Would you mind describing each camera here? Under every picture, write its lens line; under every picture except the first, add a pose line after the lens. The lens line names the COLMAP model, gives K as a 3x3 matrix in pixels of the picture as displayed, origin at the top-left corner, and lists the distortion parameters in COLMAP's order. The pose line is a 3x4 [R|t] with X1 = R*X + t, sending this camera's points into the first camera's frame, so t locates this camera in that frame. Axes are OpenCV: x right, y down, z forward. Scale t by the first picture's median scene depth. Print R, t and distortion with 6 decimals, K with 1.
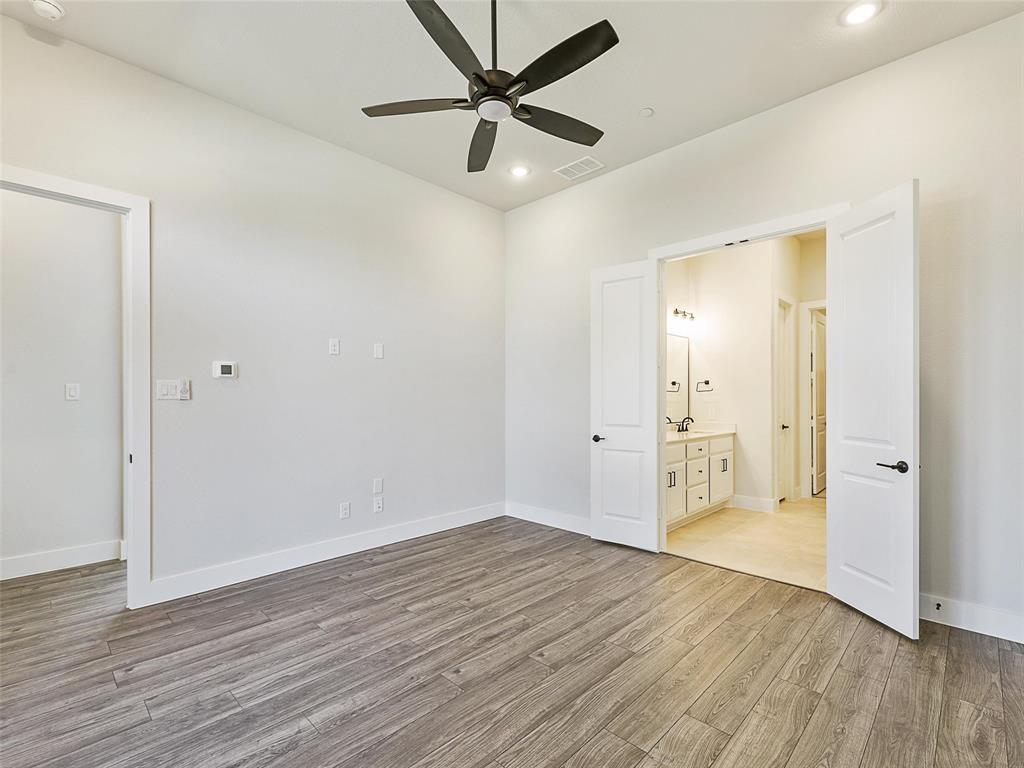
lens RADIAL K [[484.1, 0, 517.2], [0, 484.1, 387.2], [0, 0, 1]] dist [0.001714, -0.000702]
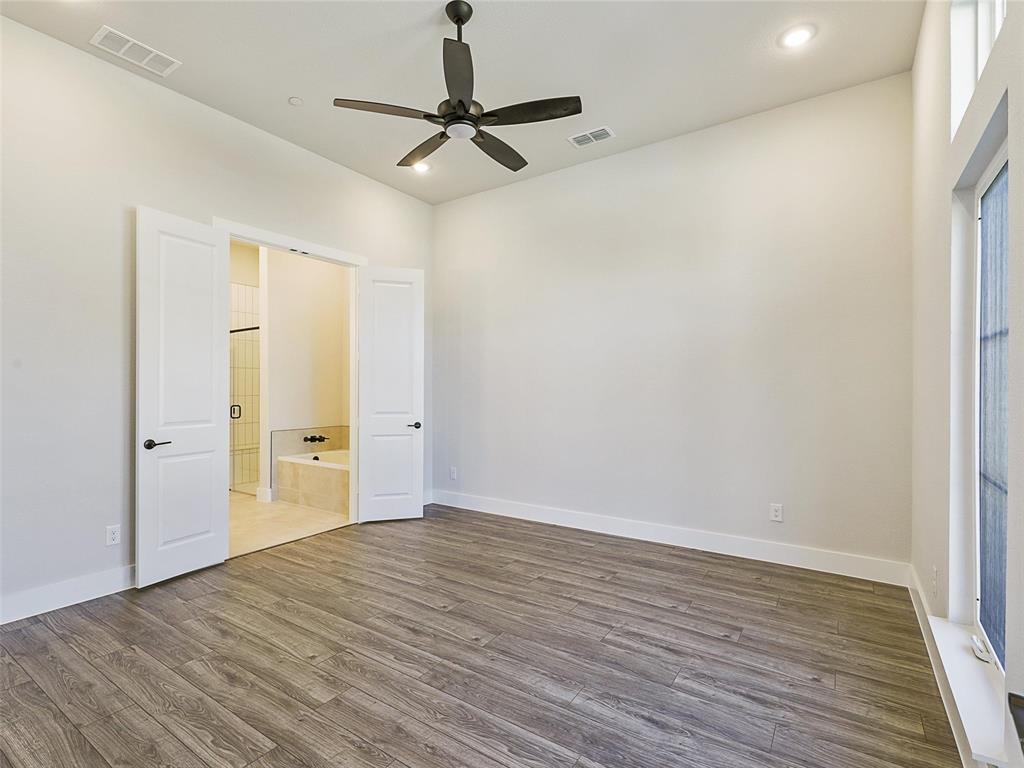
lens RADIAL K [[484.1, 0, 517.2], [0, 484.1, 387.2], [0, 0, 1]] dist [0.001714, -0.000702]
pose [[-0.183707, -0.002541, 0.982978, -0.799690], [-0.015651, 0.999877, -0.000340, 0.013160], [-0.982856, -0.015447, -0.183724, 0.740675]]
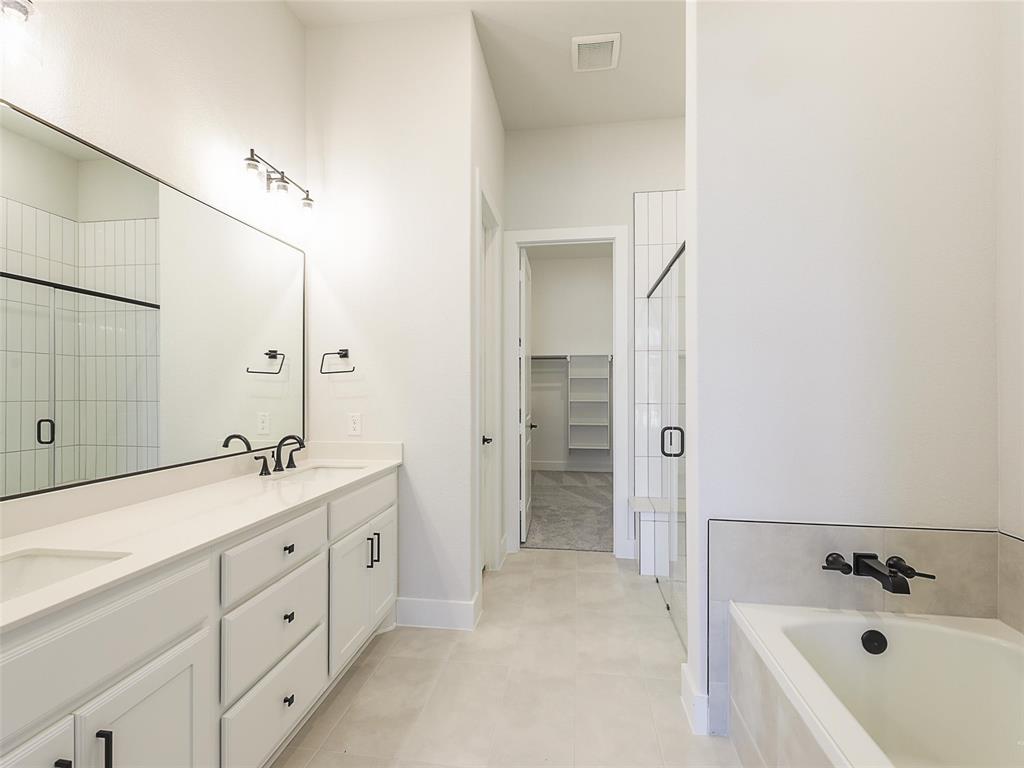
lens RADIAL K [[484.1, 0, 517.2], [0, 484.1, 387.2], [0, 0, 1]] dist [0.001714, -0.000702]
pose [[0.806150, -0.003068, 0.591703, 0.449005], [-0.005709, 0.999900, 0.012962, 0.026104], [-0.591684, -0.013827, 0.806052, 0.949464]]
